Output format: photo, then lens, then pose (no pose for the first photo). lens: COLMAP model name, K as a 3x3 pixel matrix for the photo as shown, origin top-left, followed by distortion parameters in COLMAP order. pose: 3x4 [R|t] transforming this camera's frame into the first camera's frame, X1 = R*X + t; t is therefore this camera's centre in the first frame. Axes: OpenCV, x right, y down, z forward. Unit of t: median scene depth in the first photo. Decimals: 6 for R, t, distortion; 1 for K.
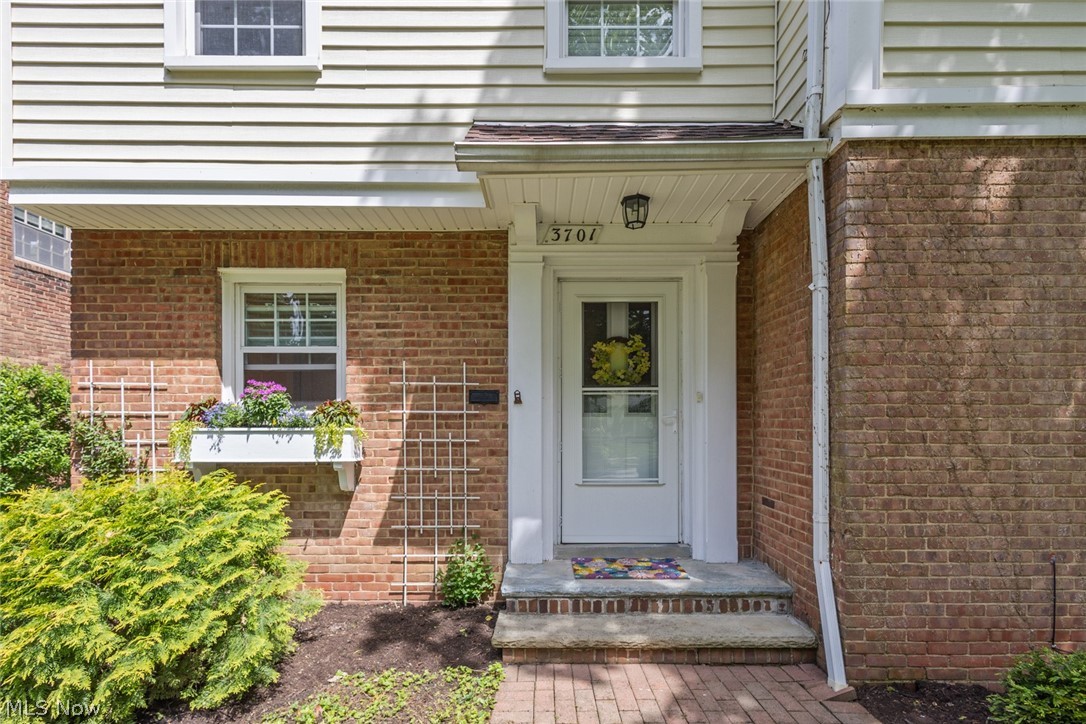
lens RADIAL K [[497.9, 0, 546.5], [0, 497.9, 363.0], [0, 0, 1]] dist [-0.002826, -0.000594]
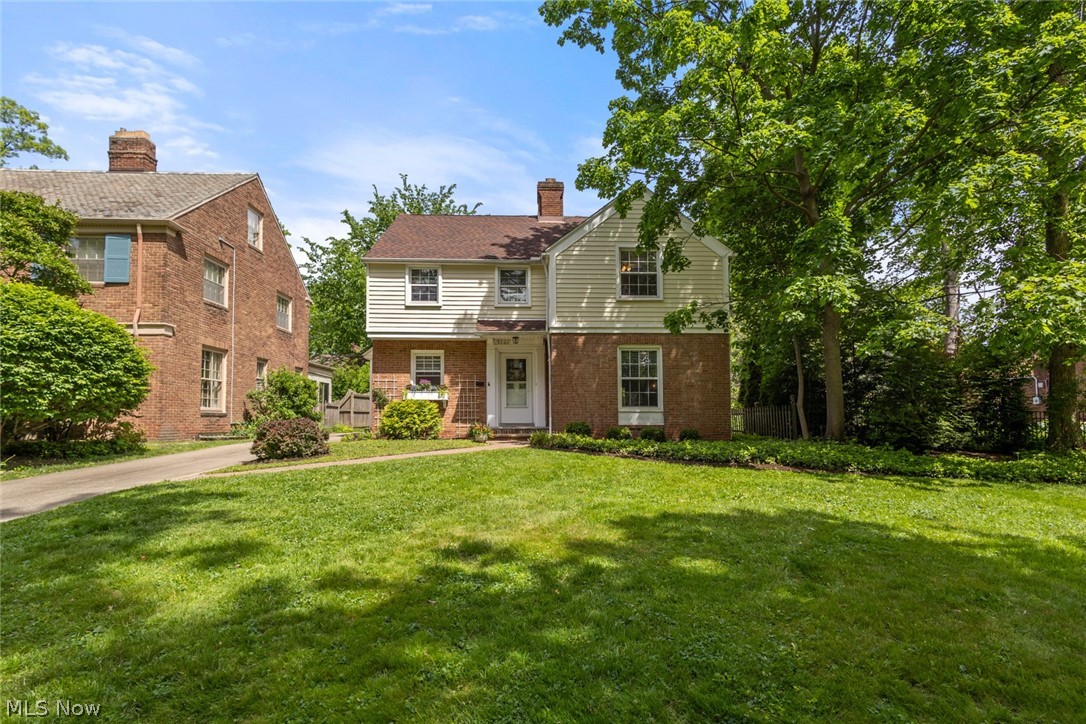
lens RADIAL K [[497.9, 0, 539.1], [0, 497.9, 364.6], [0, 0, 1]] dist [-0.002826, -0.000594]
pose [[0.999946, 0.001832, 0.010211, 0.299489], [-0.001791, 0.999990, -0.003995, -0.067198], [-0.010218, 0.003976, 0.999940, -2.956006]]
